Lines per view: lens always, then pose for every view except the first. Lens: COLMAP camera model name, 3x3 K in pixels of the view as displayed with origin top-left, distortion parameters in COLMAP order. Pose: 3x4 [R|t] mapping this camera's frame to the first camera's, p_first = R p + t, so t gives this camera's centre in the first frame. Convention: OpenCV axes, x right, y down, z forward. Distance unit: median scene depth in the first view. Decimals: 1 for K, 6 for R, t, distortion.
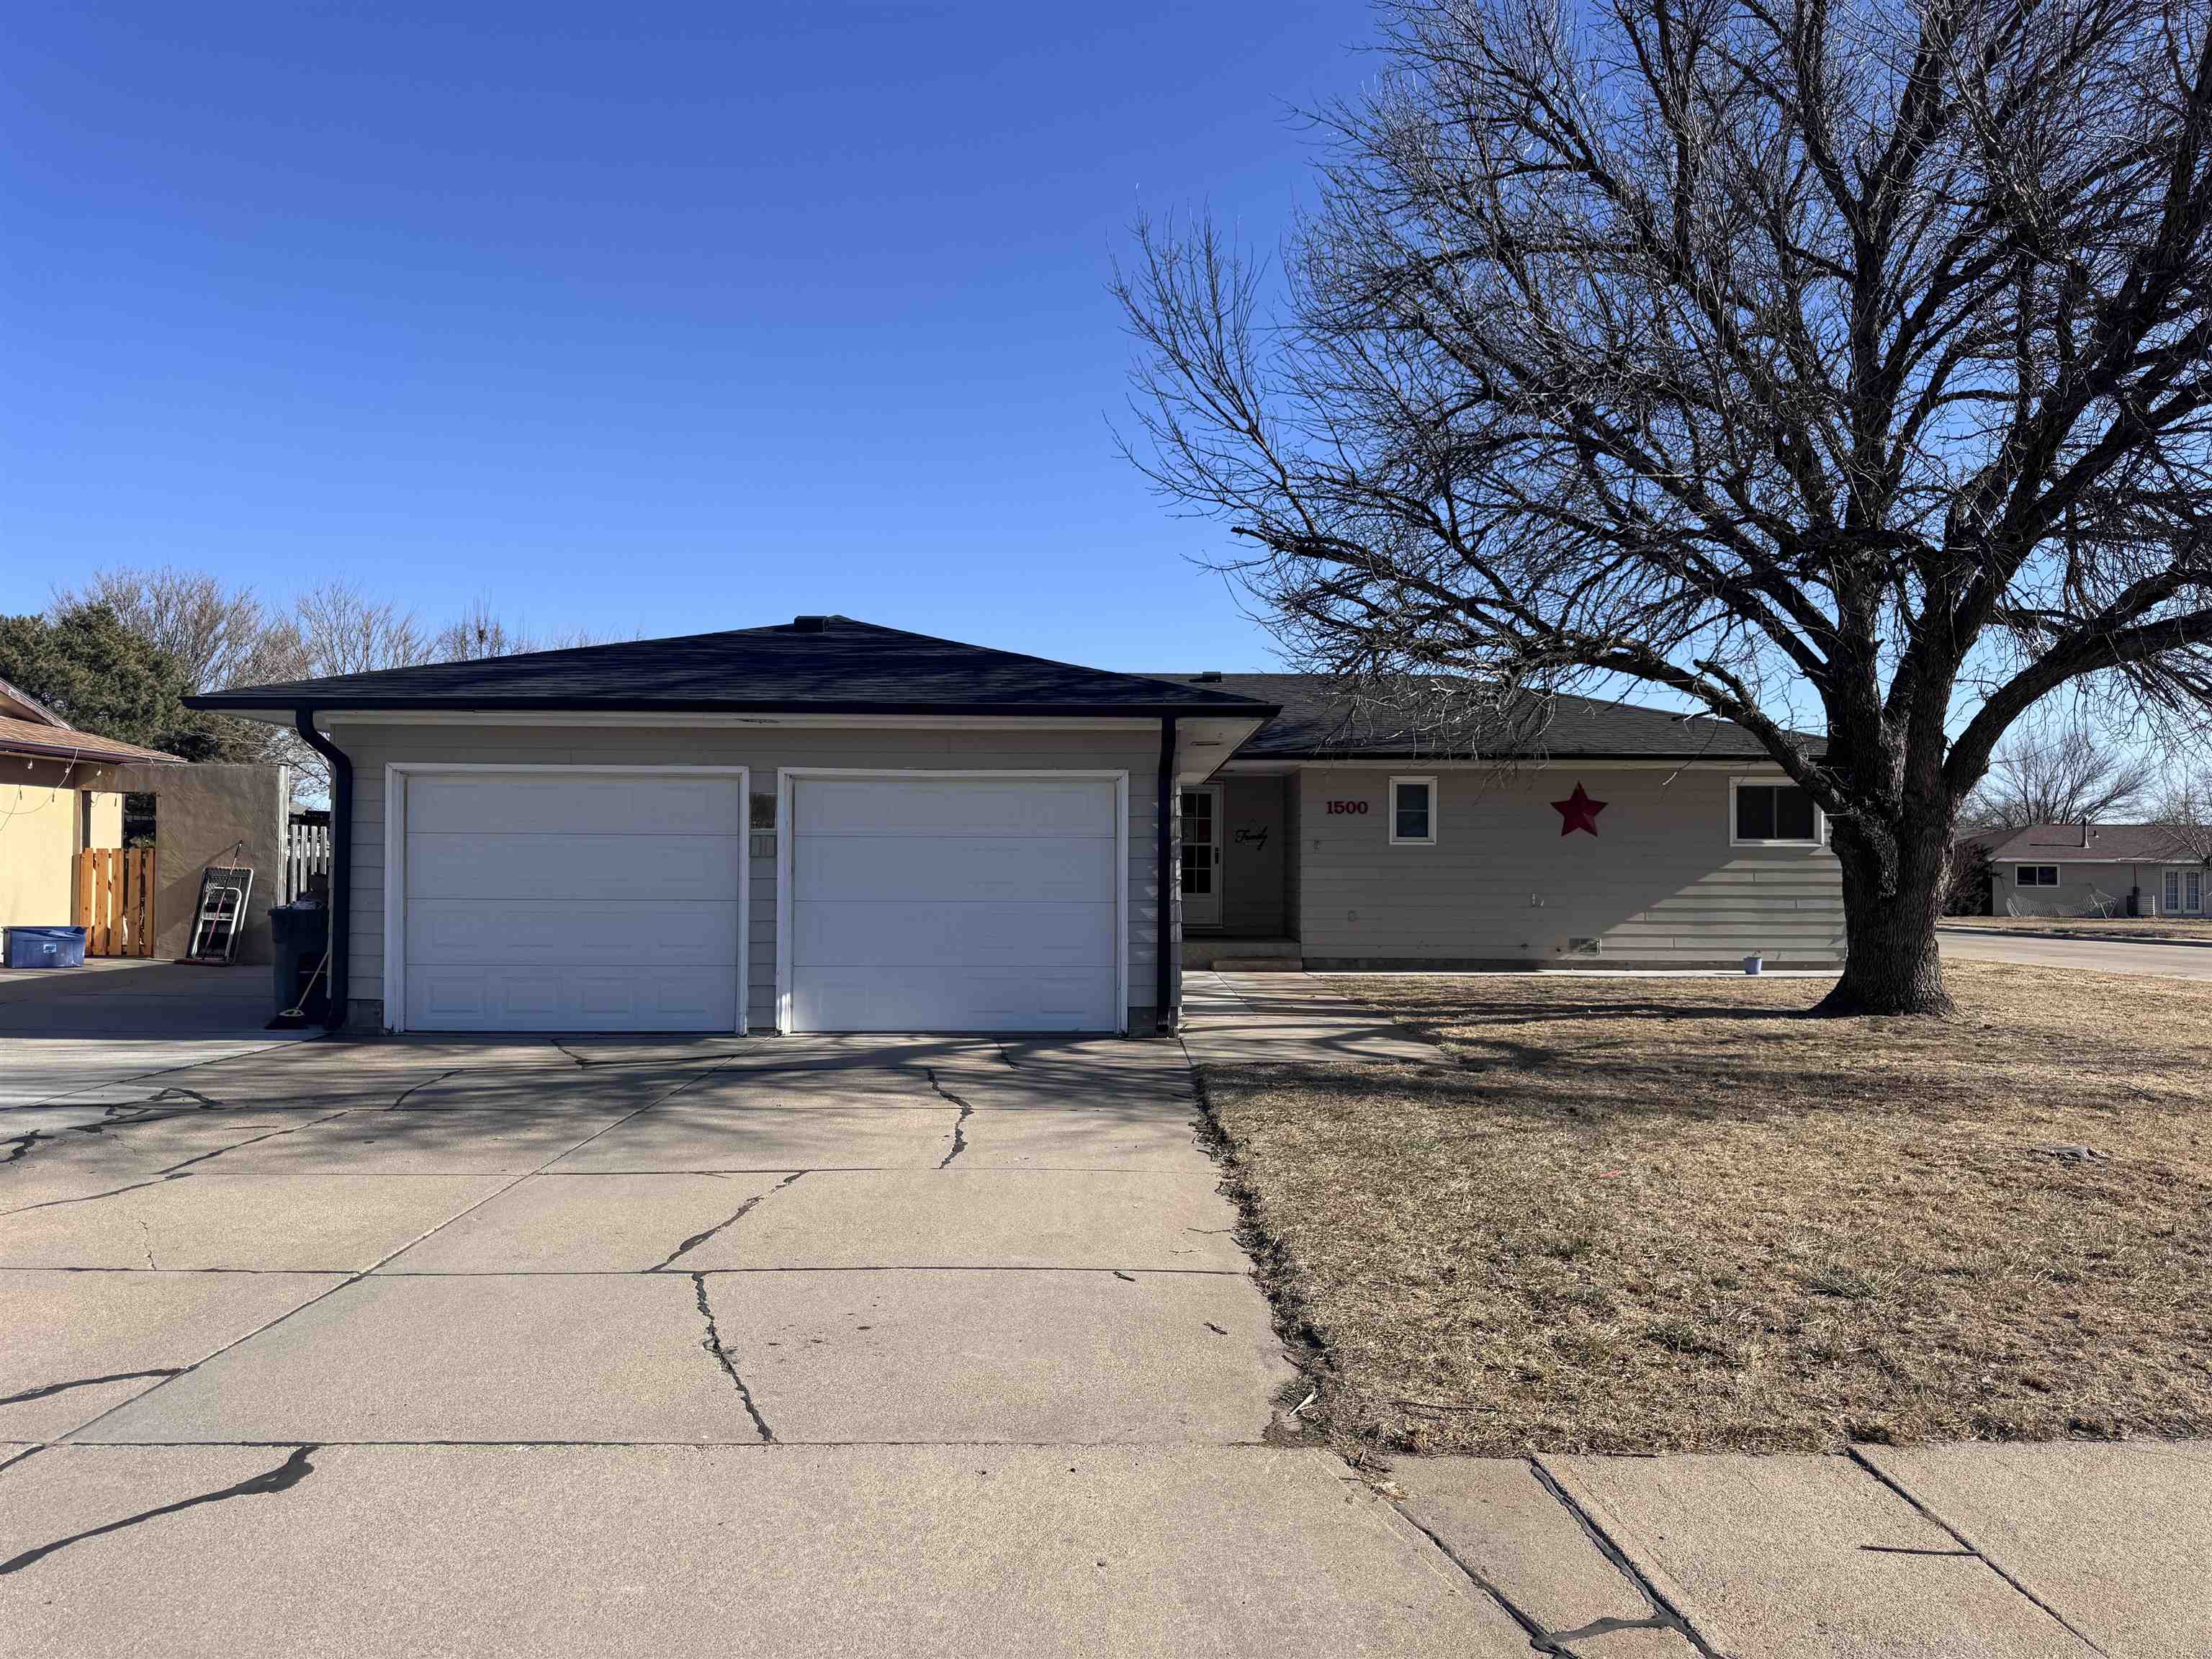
lens RADIAL K [[1558.2, 0, 1093.6], [0, 1558.2, 844.3], [0, 0, 1]] dist [0.065897, -0.076621]
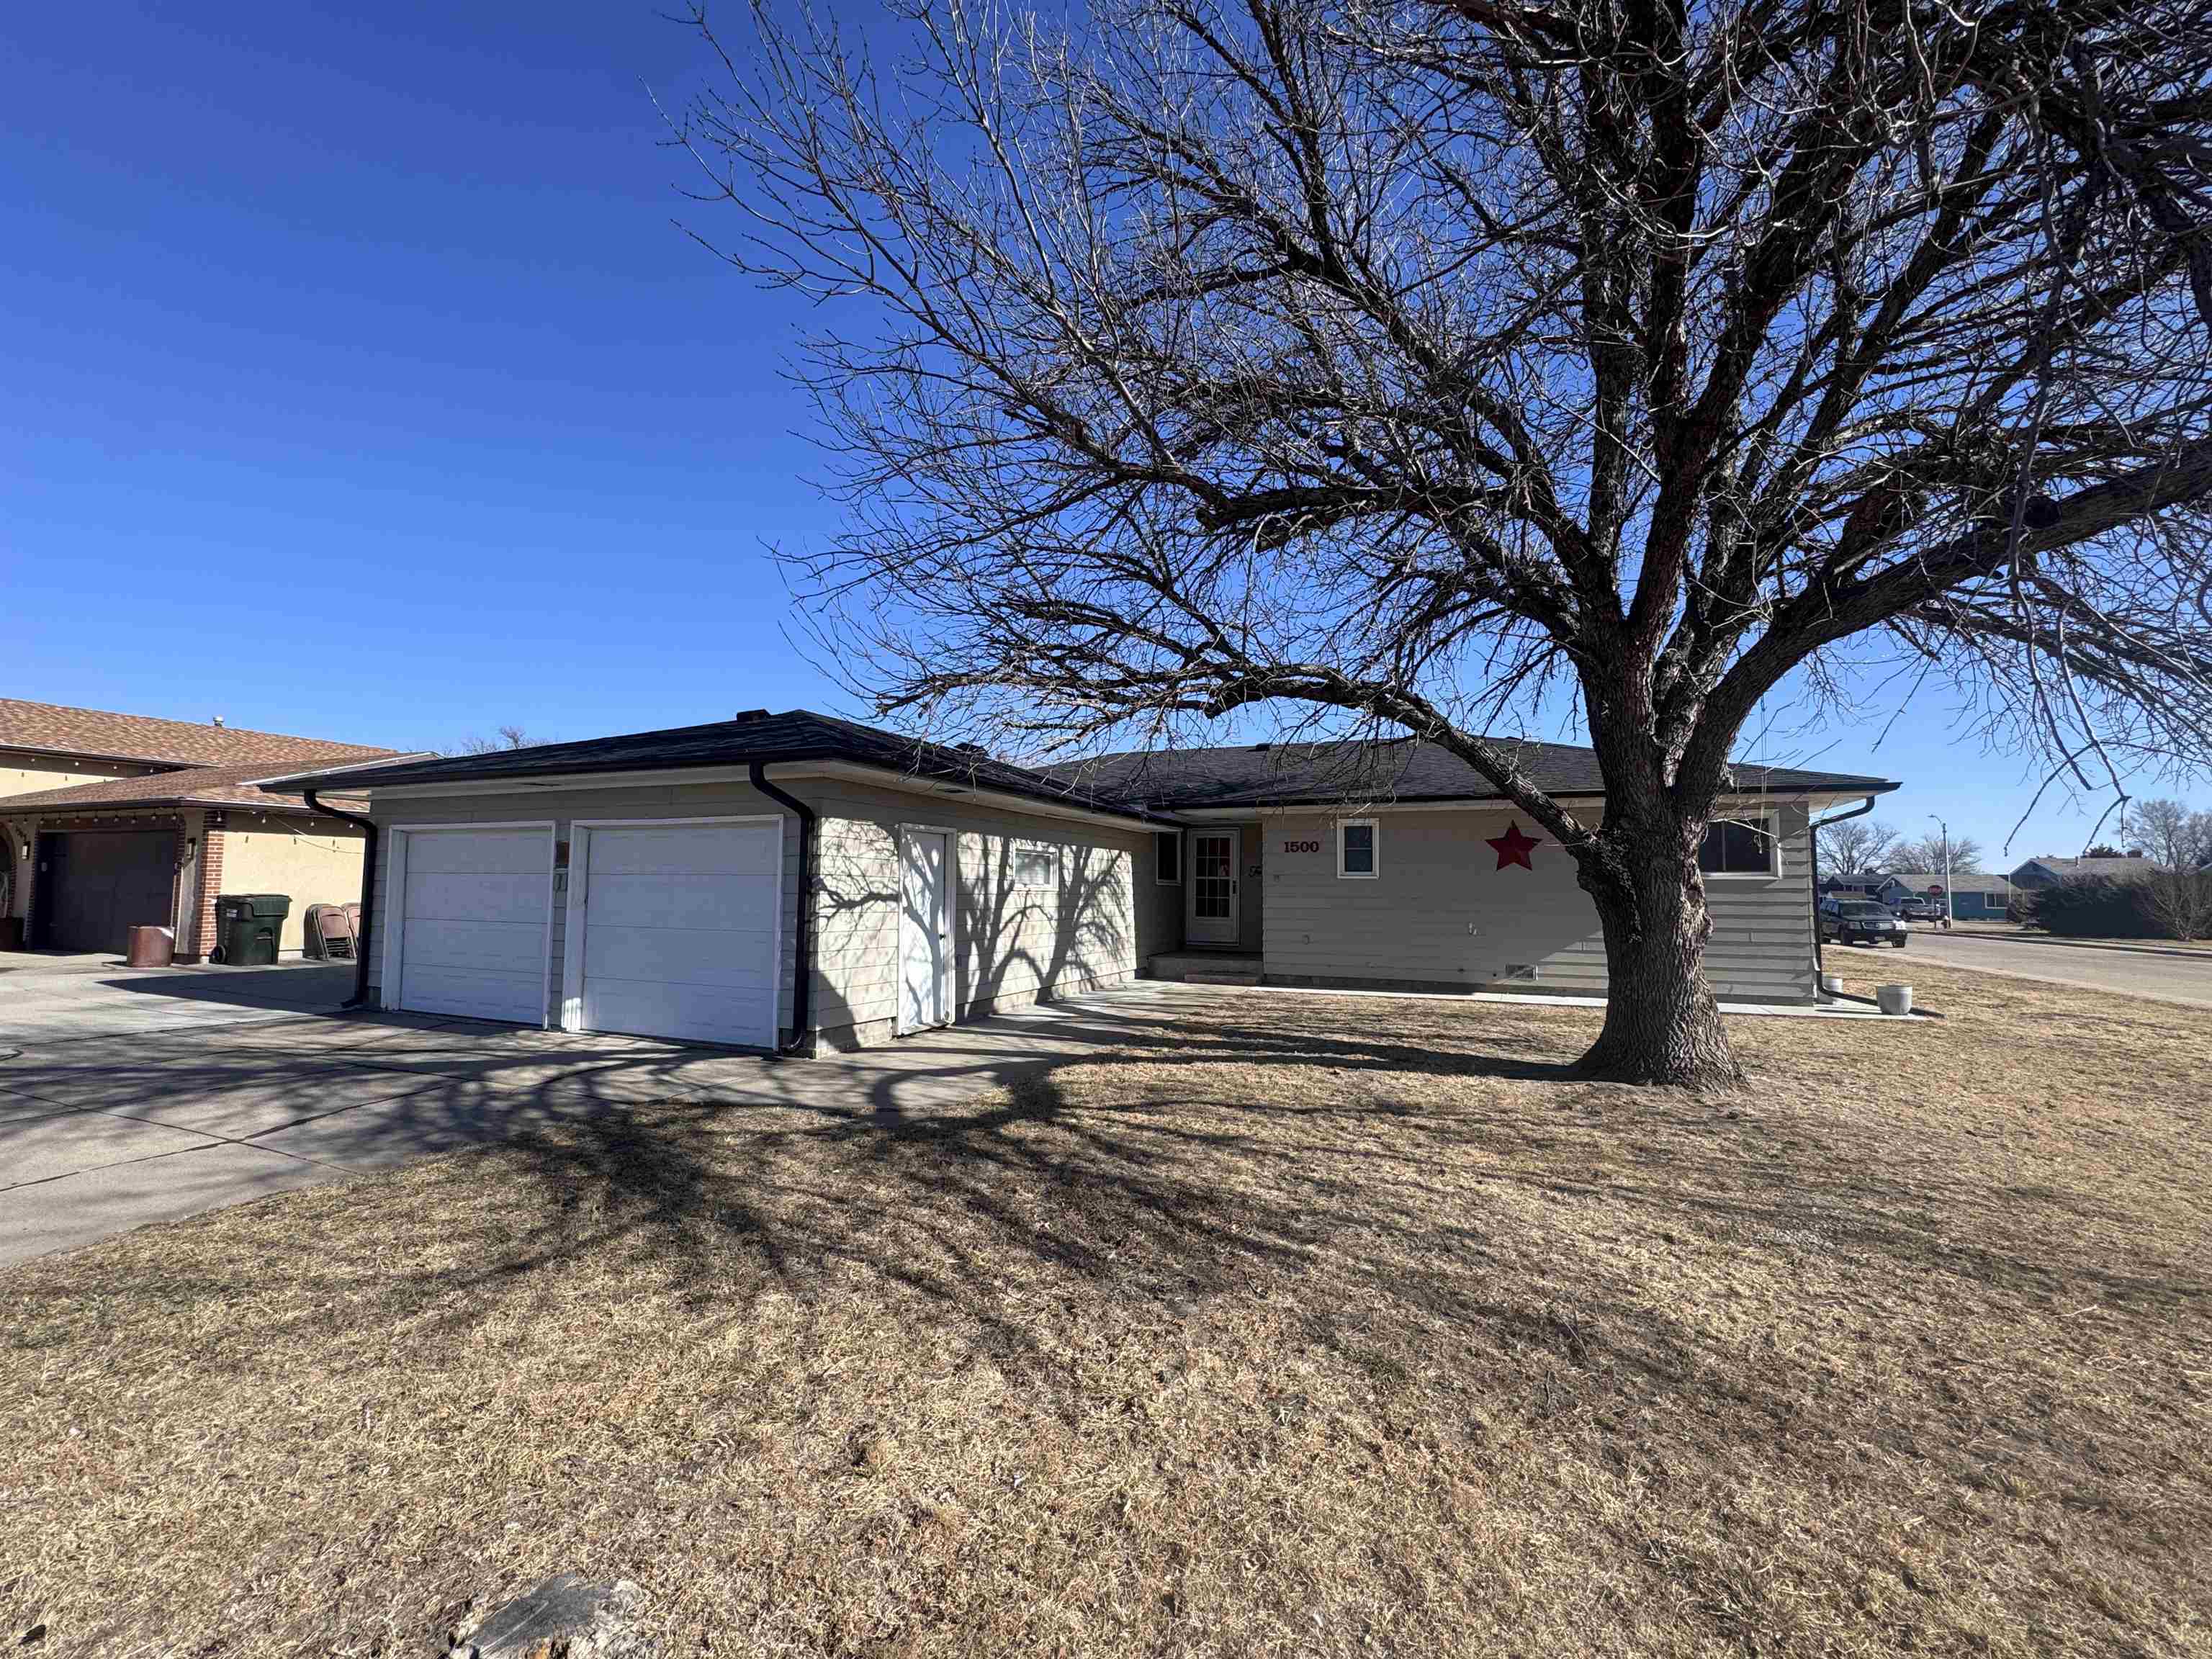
lens RADIAL K [[919.2, 0, 1106.0], [0, 919.2, 829.5], [0, 0, 1]] dist [-0.017564, 0.000171]
pose [[0.913715, -0.023315, -0.405686, 0.429546], [0.002605, 0.998668, -0.051527, -0.001874], [0.406347, 0.046025, 0.912559, 0.424415]]
